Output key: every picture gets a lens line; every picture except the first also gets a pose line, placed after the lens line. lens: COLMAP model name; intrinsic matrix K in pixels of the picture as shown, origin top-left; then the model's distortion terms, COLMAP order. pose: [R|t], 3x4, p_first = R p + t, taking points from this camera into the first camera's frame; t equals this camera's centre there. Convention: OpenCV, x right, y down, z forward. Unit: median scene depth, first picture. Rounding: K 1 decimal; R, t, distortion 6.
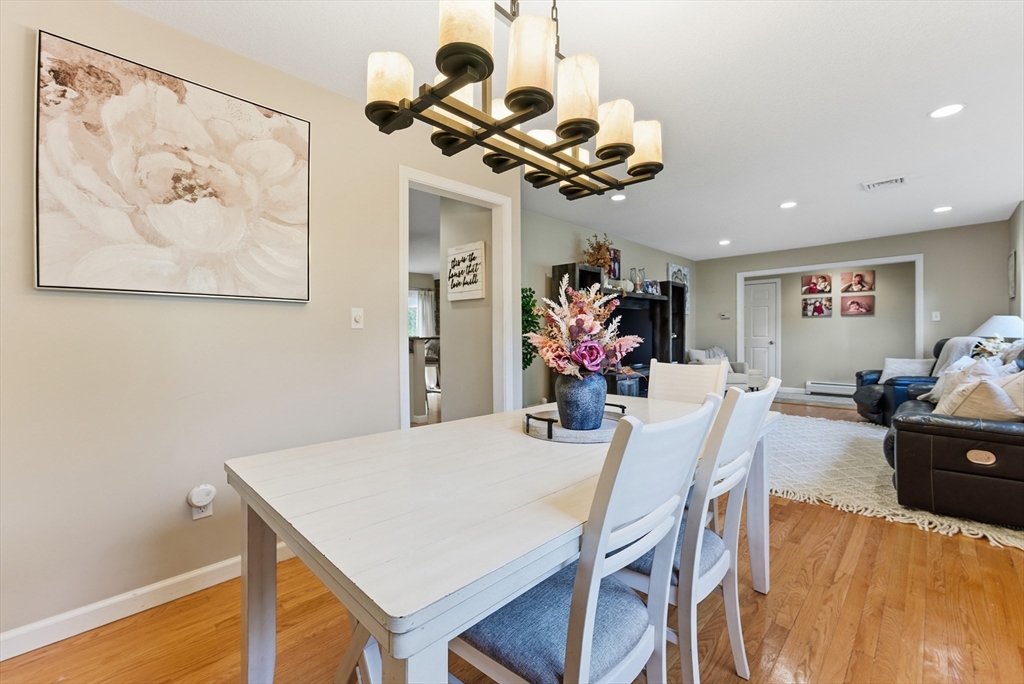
lens RADIAL K [[421.2, 0, 512.8], [0, 421.2, 335.9], [0, 0, 1]] dist [-0.000180, -0.000023]
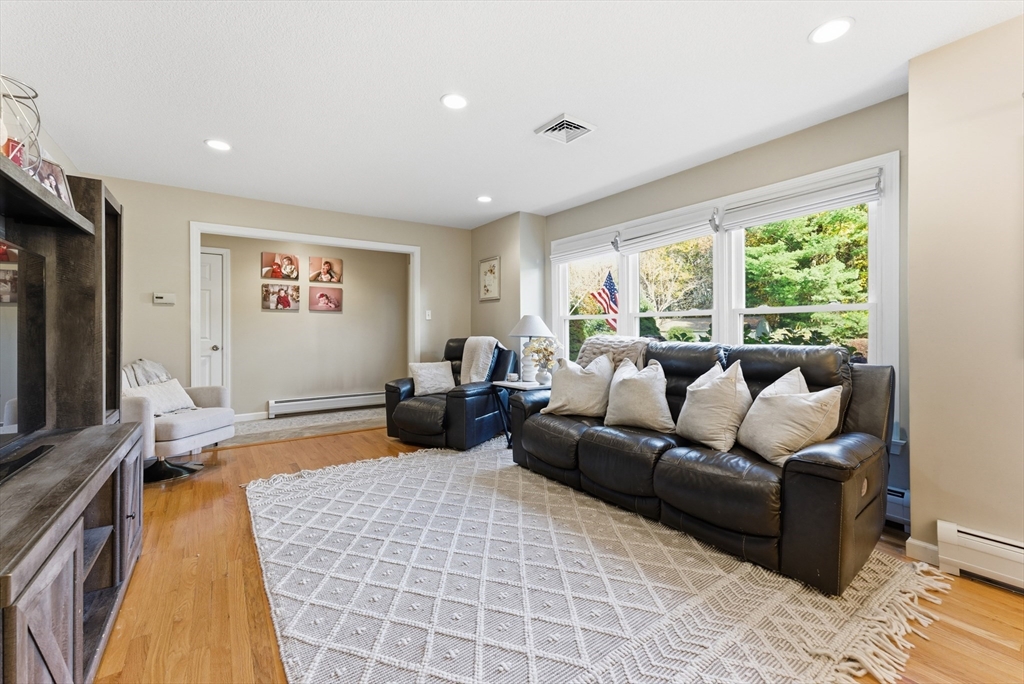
lens RADIAL K [[420.1, 0, 513.7], [0, 420.1, 334.8], [0, 0, 1]] dist [0.000774, 0.000170]
pose [[0.168253, -0.003241, 0.985739, 0.069145], [0.005929, 0.999980, 0.002276, -0.002694], [-0.985726, 0.005461, 0.168269, 0.485115]]
